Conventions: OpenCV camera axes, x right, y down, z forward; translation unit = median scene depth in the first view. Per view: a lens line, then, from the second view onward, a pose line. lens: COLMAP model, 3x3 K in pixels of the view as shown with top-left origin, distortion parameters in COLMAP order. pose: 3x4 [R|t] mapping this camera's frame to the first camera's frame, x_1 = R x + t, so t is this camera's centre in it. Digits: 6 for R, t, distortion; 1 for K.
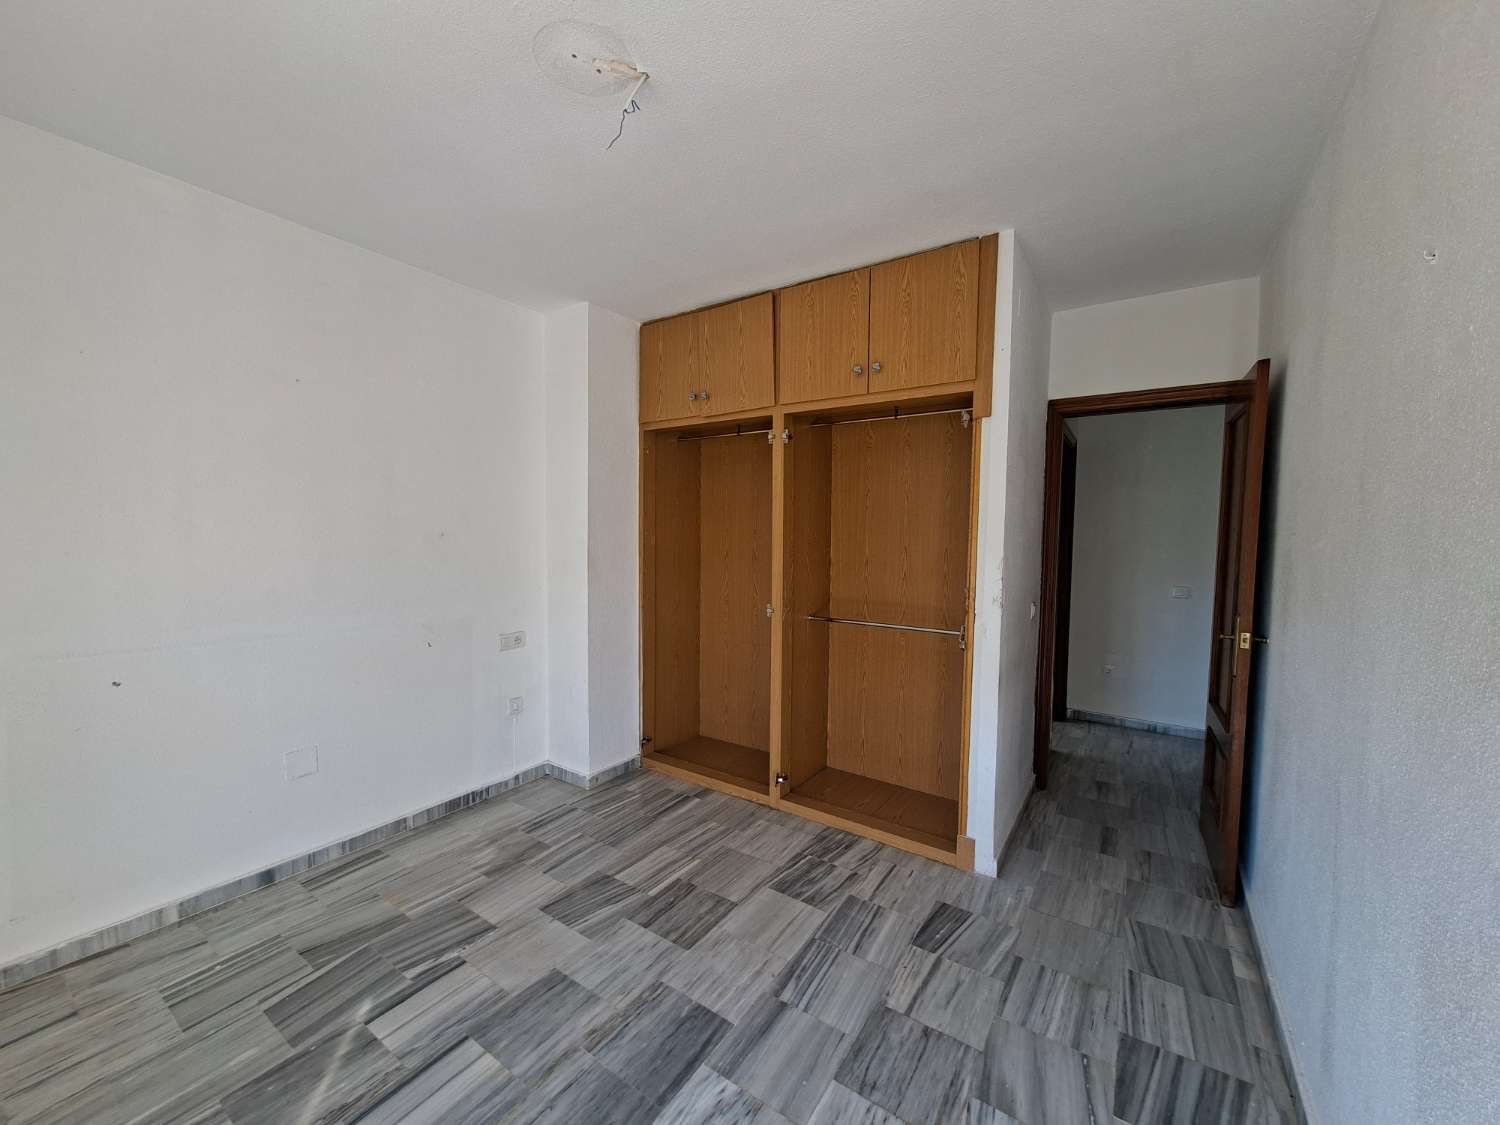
lens RADIAL K [[590.3, 0, 754.1], [0, 590.3, 569.9], [0, 0, 1]] dist [0.001964, 0.000964]
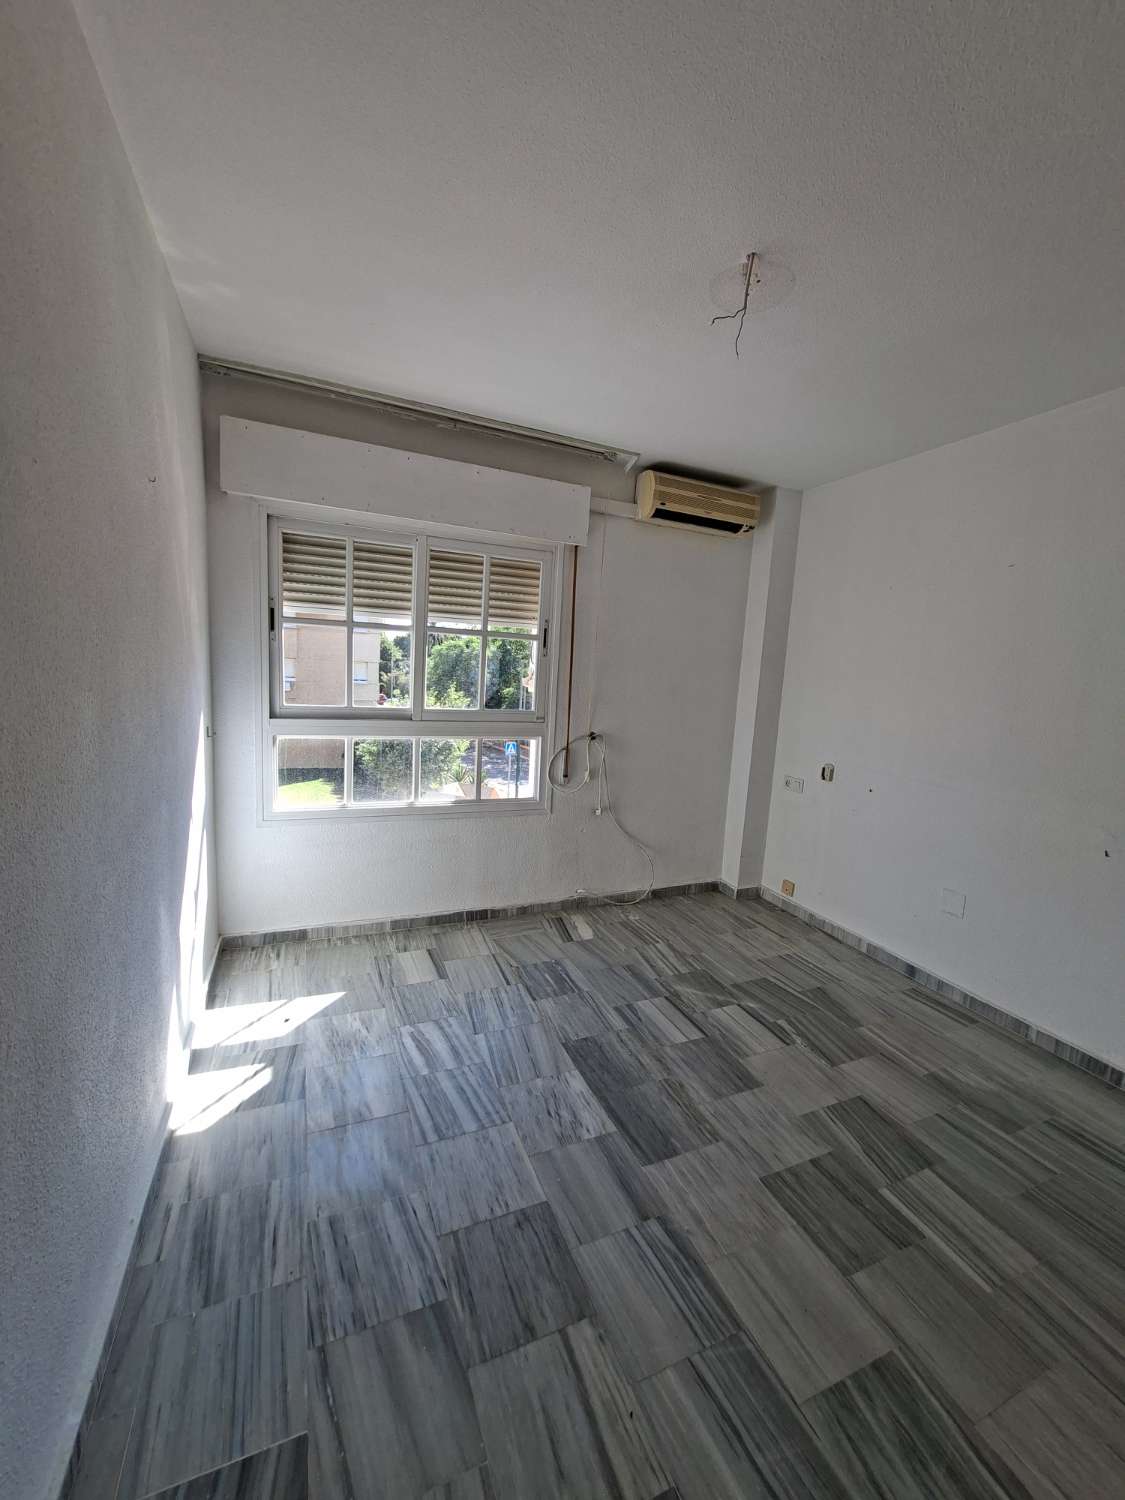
lens RADIAL K [[590.3, 0, 539.9], [0, 590.3, 752.2], [0, 0, 1]] dist [0.001964, 0.000964]
pose [[-0.569190, 0.074160, -0.818855, 0.787193], [-0.111862, 0.979679, 0.166481, -0.078377], [0.814561, 0.186359, -0.549328, 1.185074]]
